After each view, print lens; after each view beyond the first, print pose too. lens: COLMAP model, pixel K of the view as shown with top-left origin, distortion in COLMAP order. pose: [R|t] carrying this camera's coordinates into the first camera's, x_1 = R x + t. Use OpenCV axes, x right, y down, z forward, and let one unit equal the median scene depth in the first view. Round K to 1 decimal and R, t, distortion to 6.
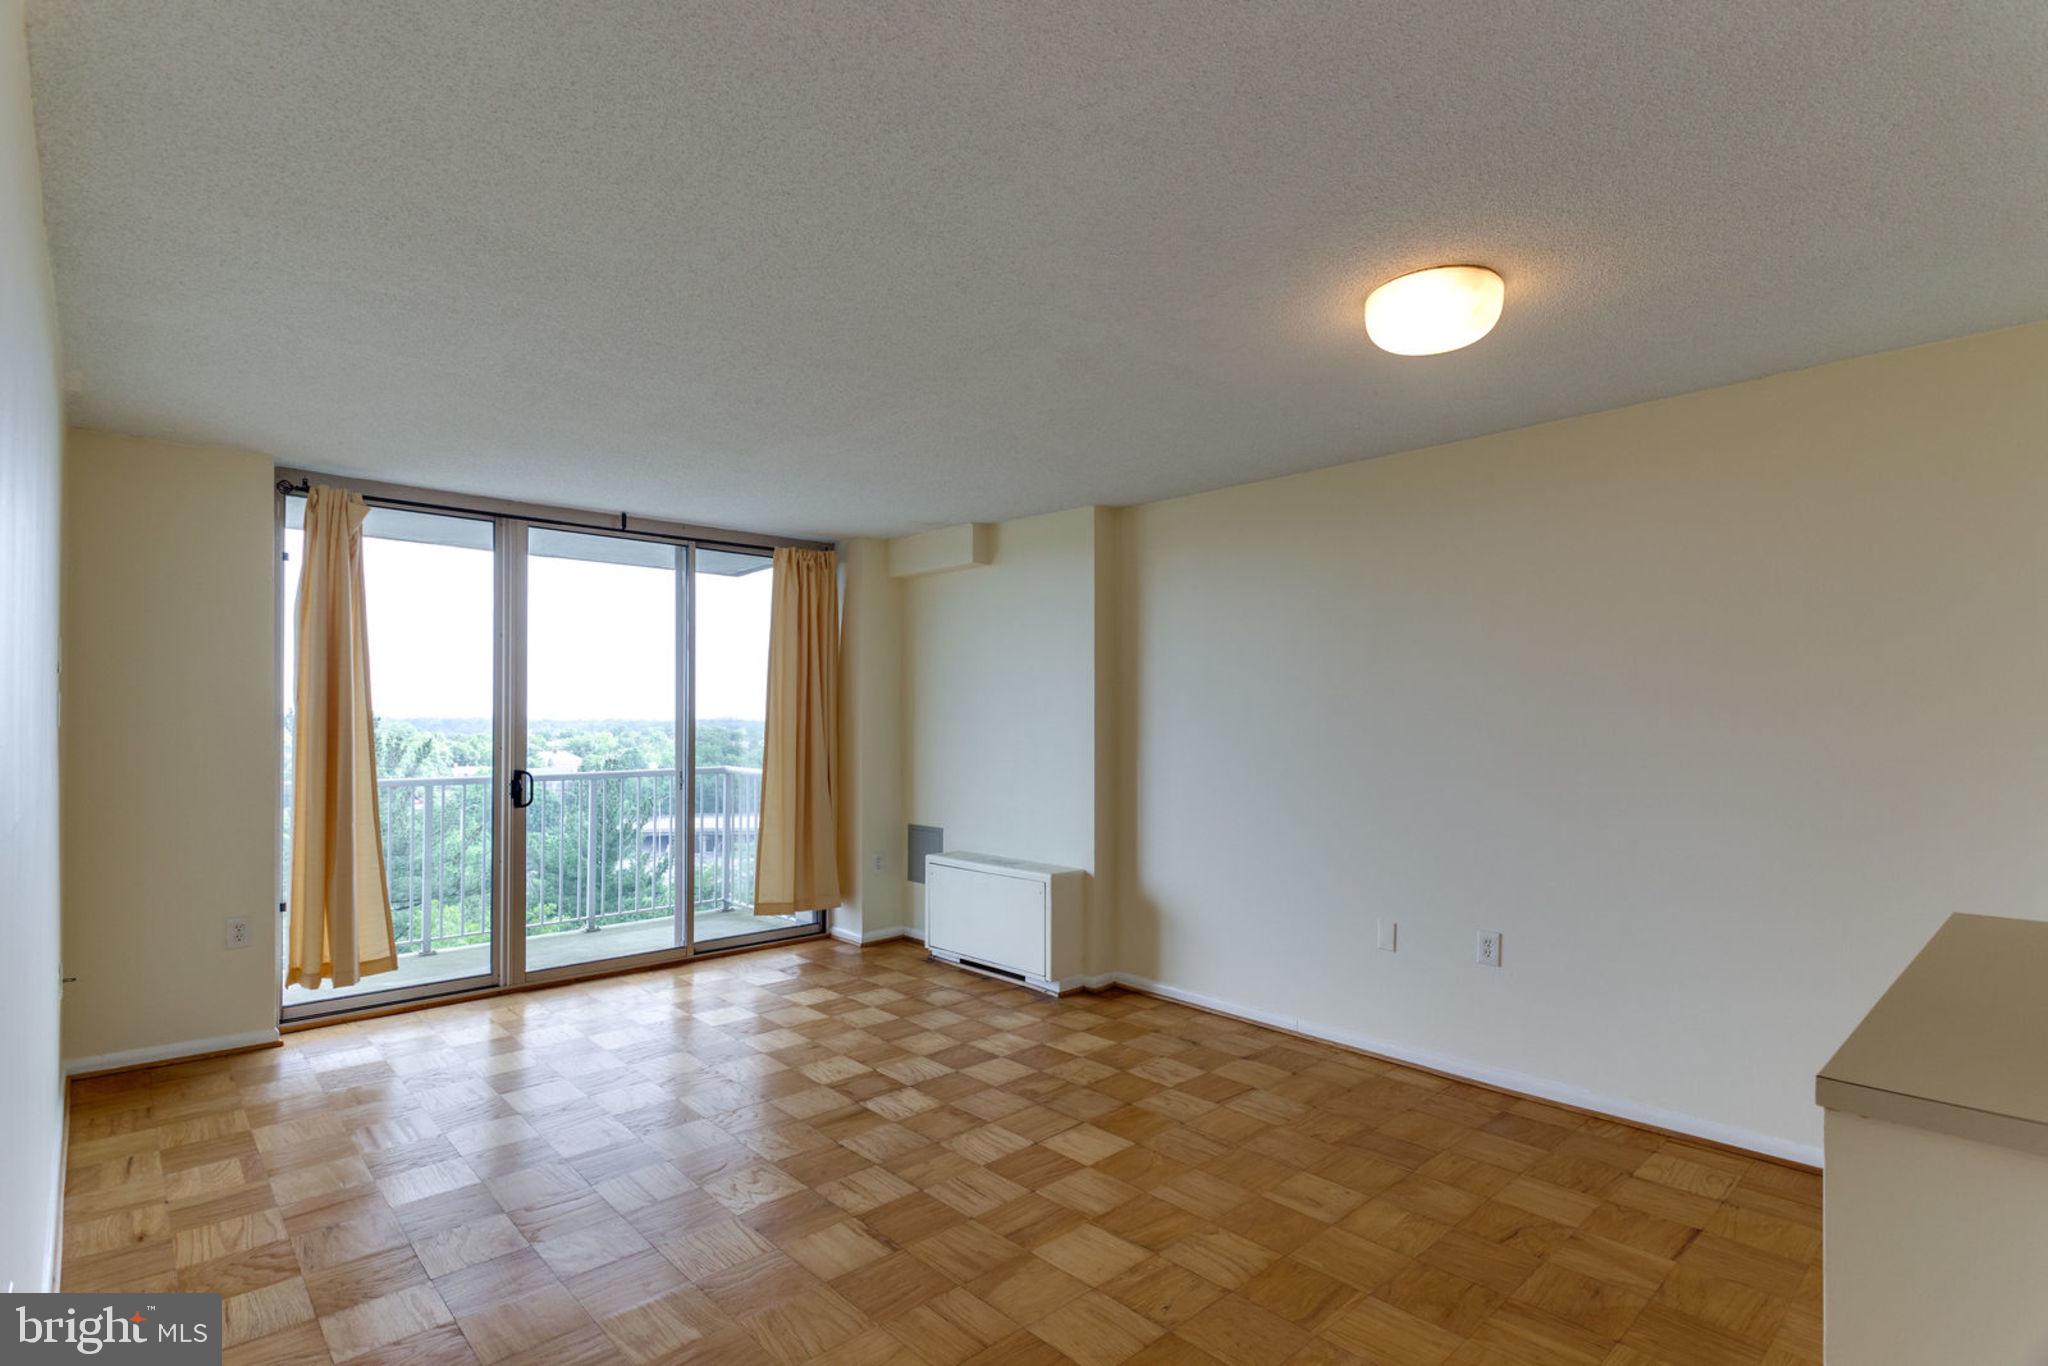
lens RADIAL K [[993.6, 0, 1038.4], [0, 993.6, 712.3], [0, 0, 1]] dist [0.009910, -0.006990]
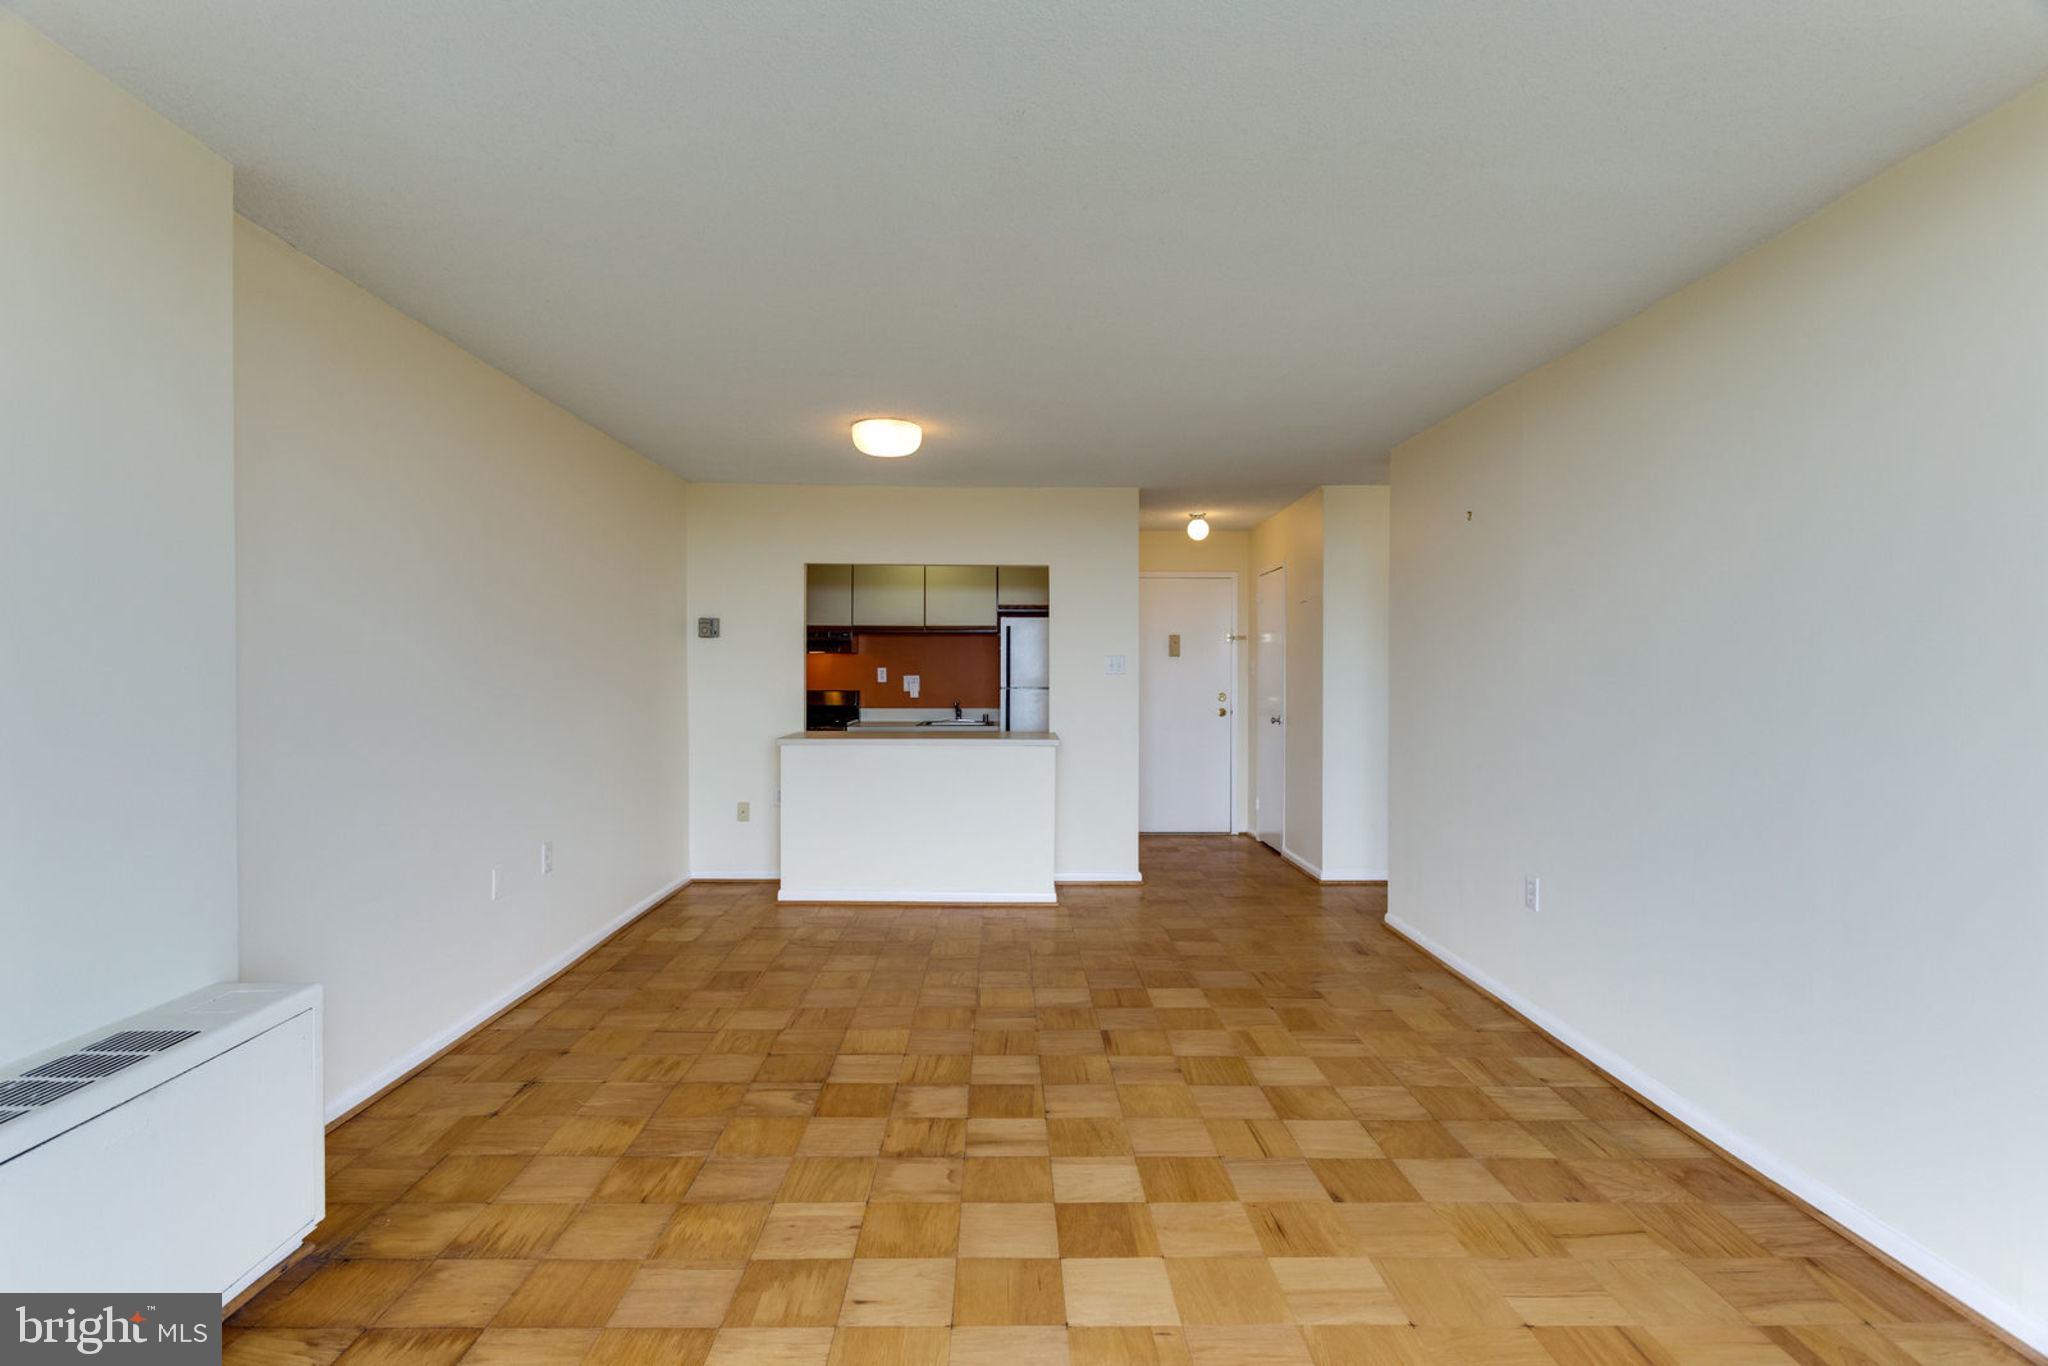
lens RADIAL K [[993.6, 0, 1044.3], [0, 993.6, 671.9], [0, 0, 1]] dist [0.009910, -0.006990]
pose [[-0.747834, -0.002055, 0.663883, -0.562124], [-0.008258, 0.999947, -0.006208, 0.022114], [-0.663834, -0.010125, -0.747811, 1.156685]]
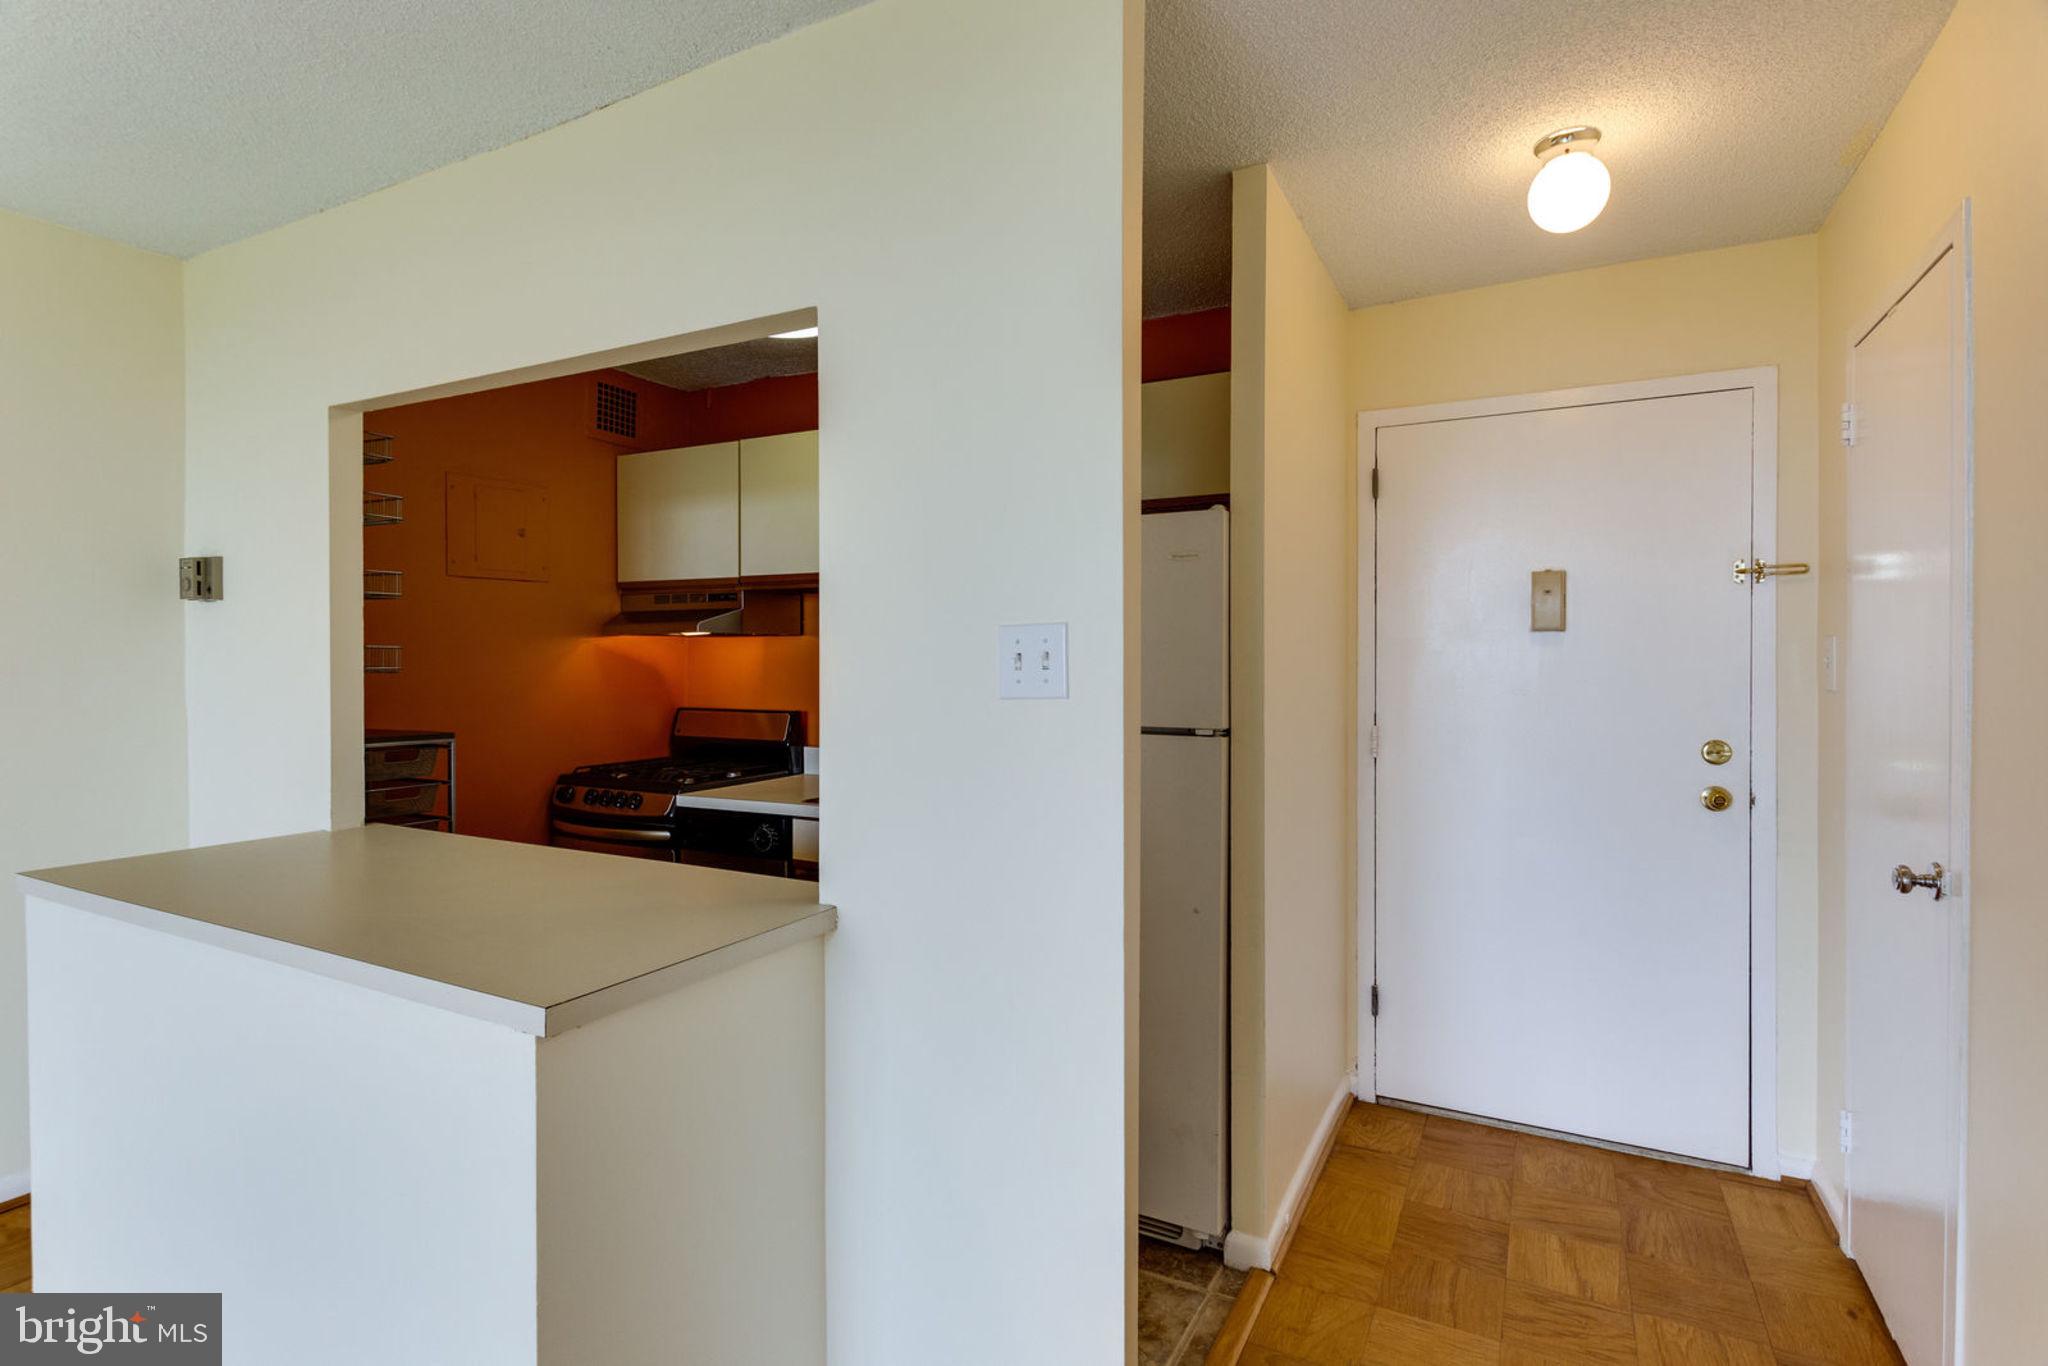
lens RADIAL K [[993.6, 0, 1022.4], [0, 993.6, 669.3], [0, 0, 1]] dist [0.009910, -0.006990]
pose [[-0.316528, -0.010317, 0.948527, -0.074984], [-0.008137, 0.999934, 0.008161, 0.003843], [-0.948548, -0.005135, -0.316591, 0.241501]]
